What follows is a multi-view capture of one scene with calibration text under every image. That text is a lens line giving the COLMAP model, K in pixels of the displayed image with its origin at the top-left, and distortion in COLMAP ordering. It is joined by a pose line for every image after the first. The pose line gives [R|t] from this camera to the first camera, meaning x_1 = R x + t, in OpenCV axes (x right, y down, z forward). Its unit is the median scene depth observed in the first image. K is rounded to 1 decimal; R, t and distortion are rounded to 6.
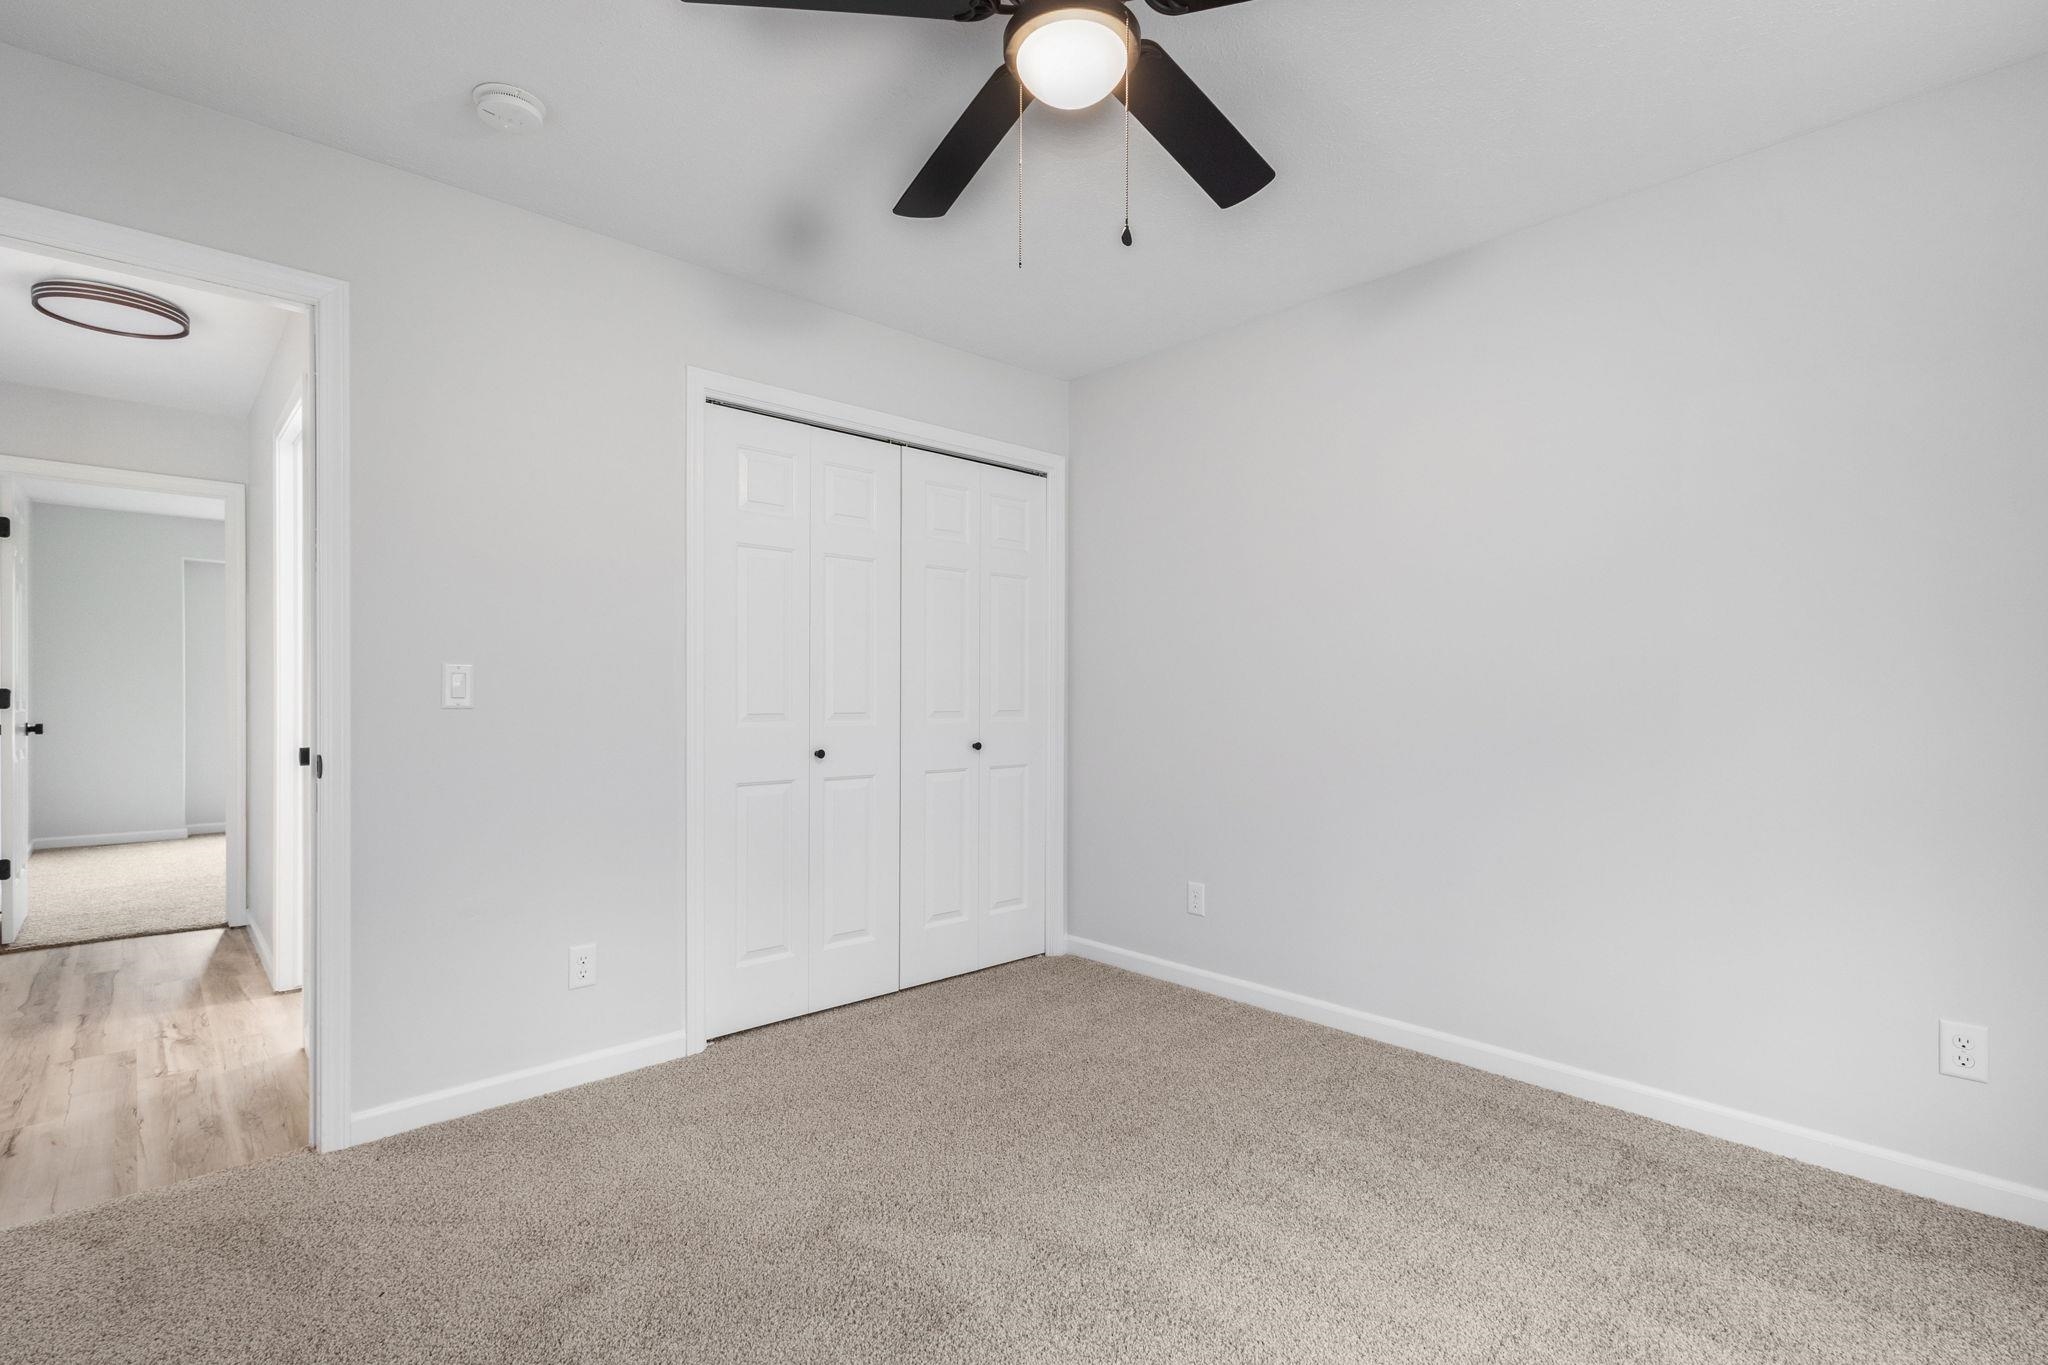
lens RADIAL K [[1047.9, 0, 1024.0], [0, 1047.9, 682.5], [0, 0, 1]] dist [-0.000018, -0.000417]
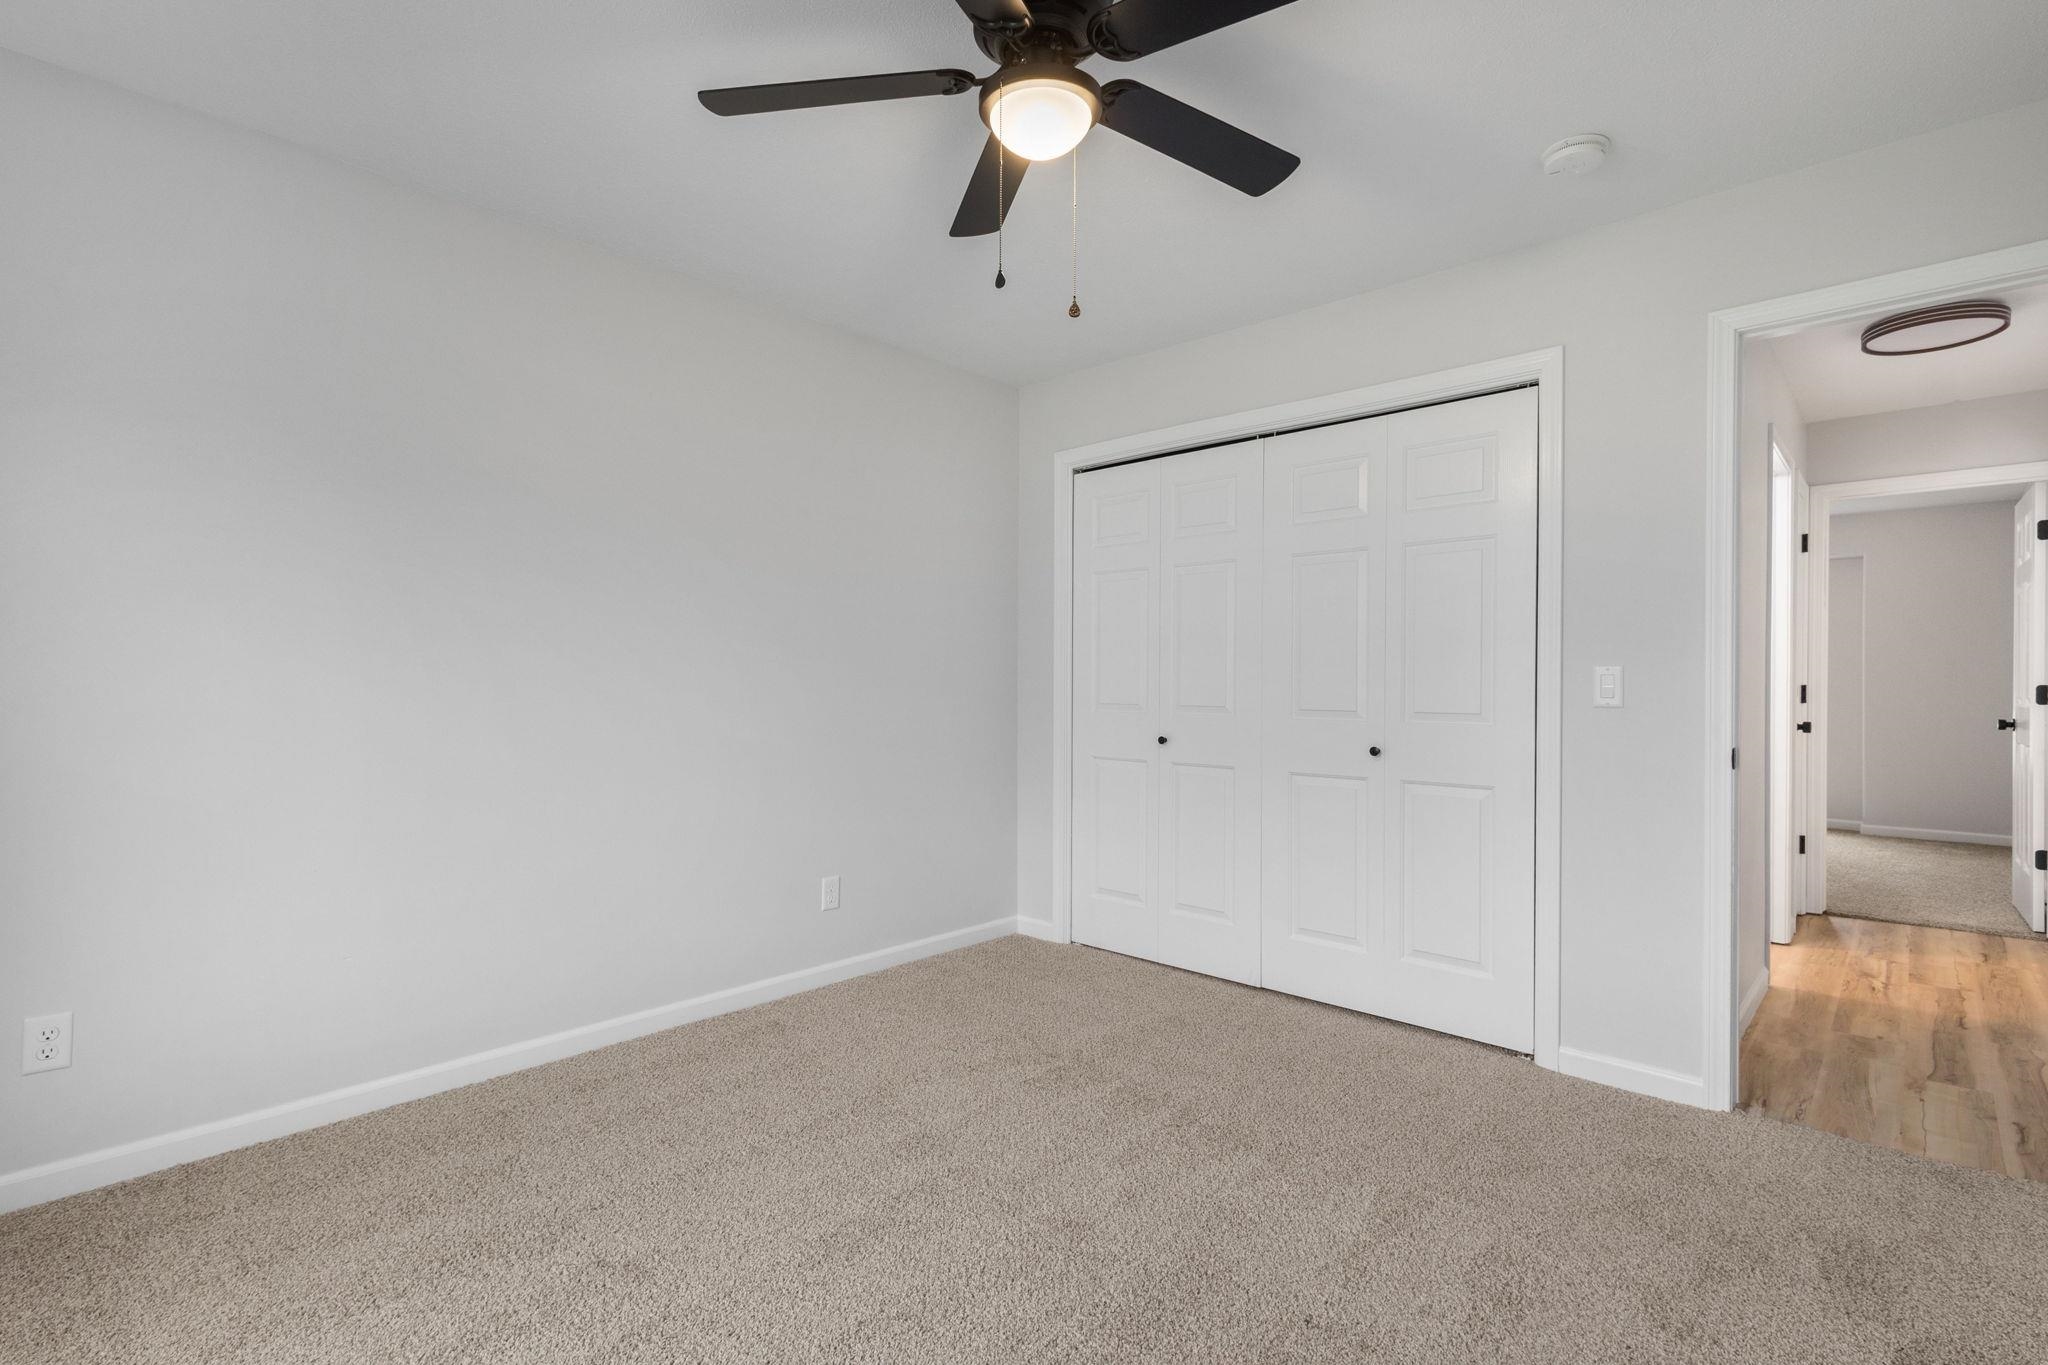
lens RADIAL K [[941.4, 0, 1016.1], [0, 941.4, 692.3], [0, 0, 1]] dist [0.008636, -0.000896]
pose [[0.037485, 0.010538, -0.999242, 0.483934], [-0.002169, 0.999943, 0.010464, 0.002779], [0.999295, 0.001775, 0.037506, 0.464169]]
